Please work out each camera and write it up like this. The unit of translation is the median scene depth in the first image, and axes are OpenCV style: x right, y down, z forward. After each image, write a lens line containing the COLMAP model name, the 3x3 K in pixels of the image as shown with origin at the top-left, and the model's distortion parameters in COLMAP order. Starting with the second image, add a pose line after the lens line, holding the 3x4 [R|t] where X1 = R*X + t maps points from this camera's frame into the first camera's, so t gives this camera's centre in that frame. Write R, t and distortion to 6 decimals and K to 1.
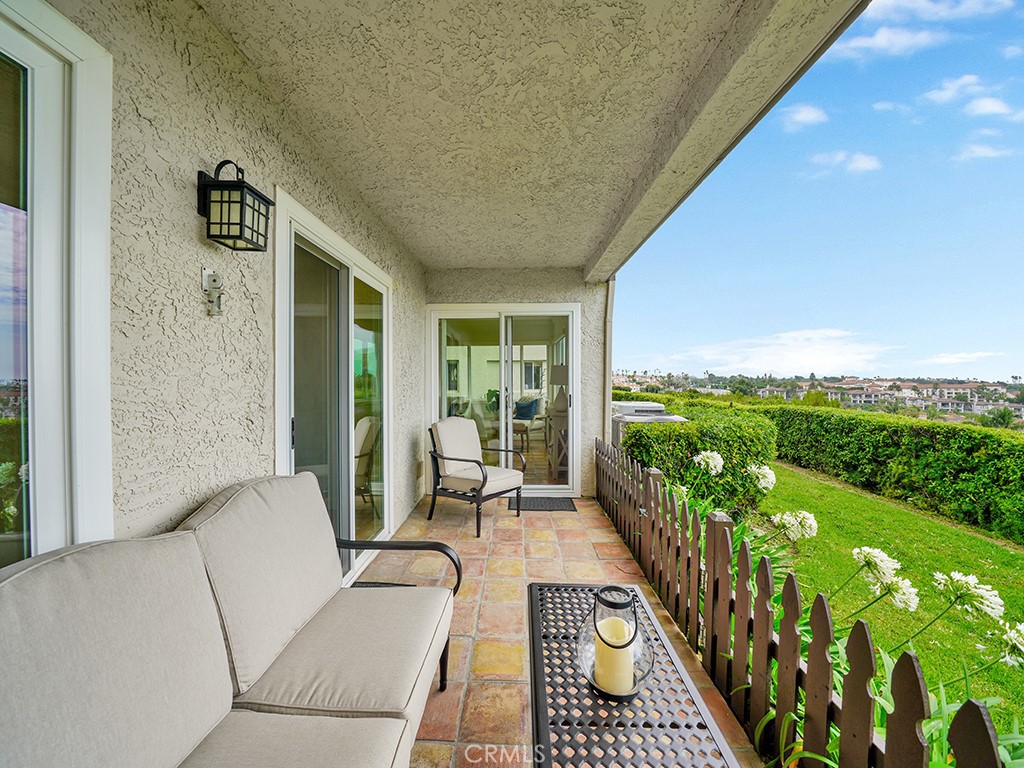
lens RADIAL K [[366.1, 0, 508.7], [0, 366.1, 378.1], [0, 0, 1]] dist [-0.022053, 0.001367]
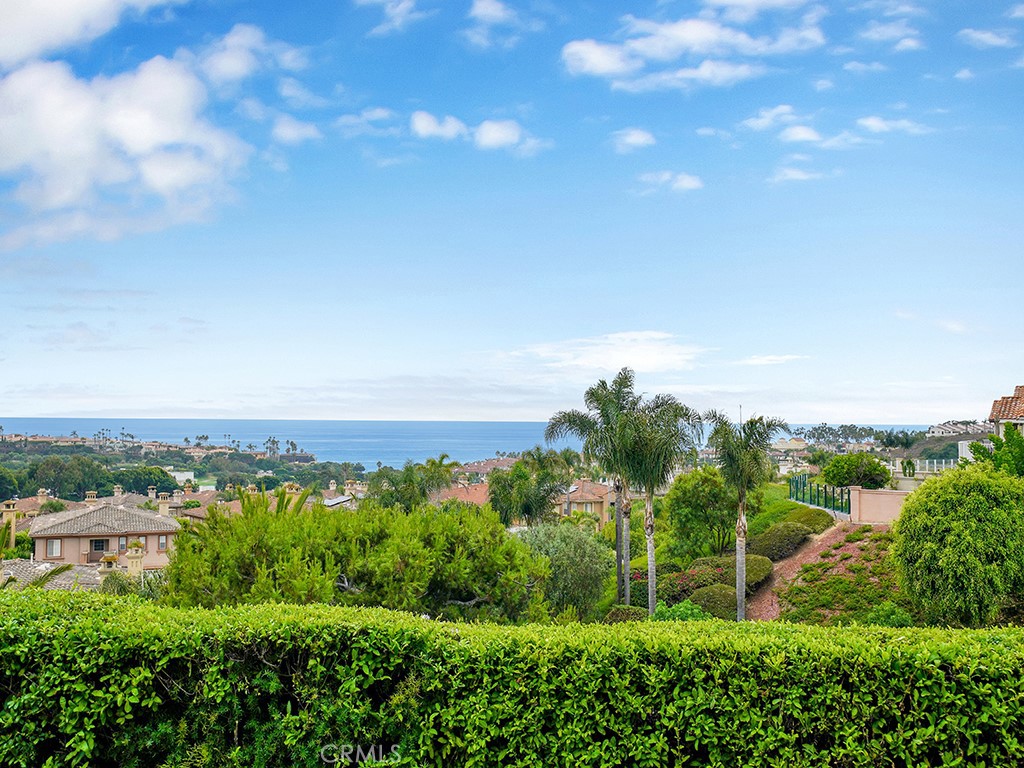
lens RADIAL K [[1041.5, 0, 510.2], [0, 1041.5, 388.1], [0, 0, 1]] dist [0.029994, 0.000000]
pose [[0.003760, 0.034422, 0.999400, 0.301515], [-0.009498, 0.999364, -0.034385, -0.069240], [-0.999948, -0.009363, 0.004084, 1.003690]]
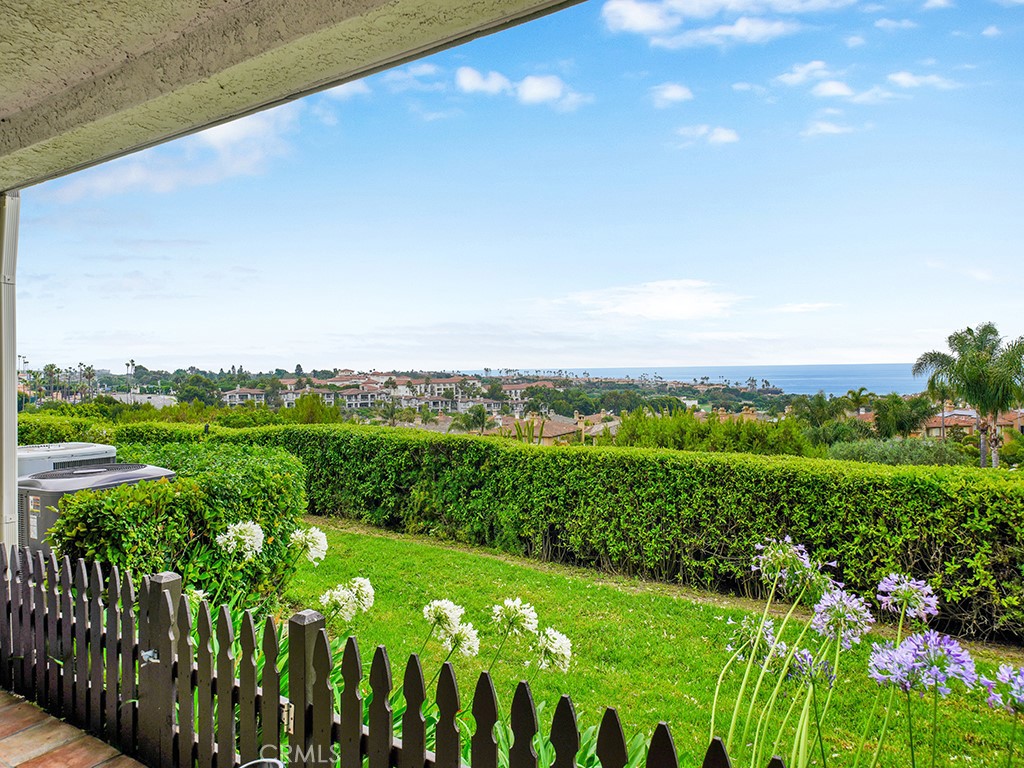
lens RADIAL K [[683.3, 0, 517.1], [0, 683.3, 373.1], [0, 0, 1]] dist [0.032077, 0.001061]
pose [[0.533189, -0.010296, 0.845934, -0.147280], [0.011682, 0.999920, 0.004808, -0.042349], [-0.845916, 0.007319, 0.533266, -0.030224]]
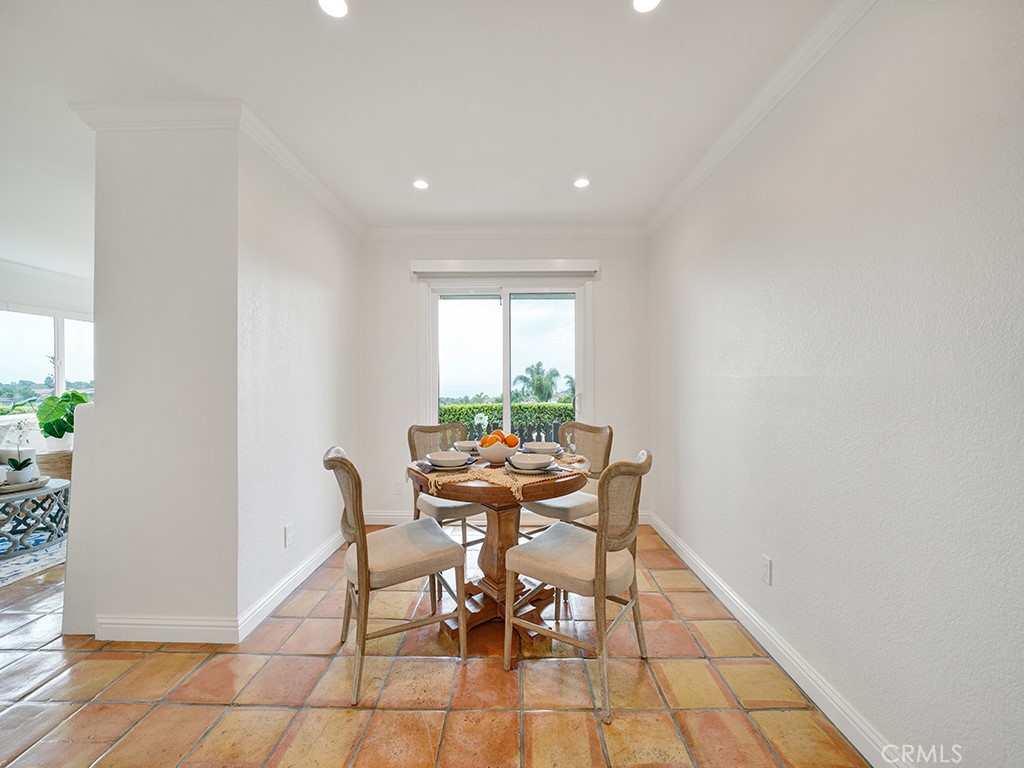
lens RADIAL K [[401.2, 0, 507.0], [0, 401.2, 380.4], [0, 0, 1]] dist [-0.008722, 0.001490]
pose [[0.013350, 0.004642, 0.999900, -1.177198], [0.002689, 0.999985, -0.004678, 0.016992], [-0.999907, 0.002751, 0.013337, 0.571874]]
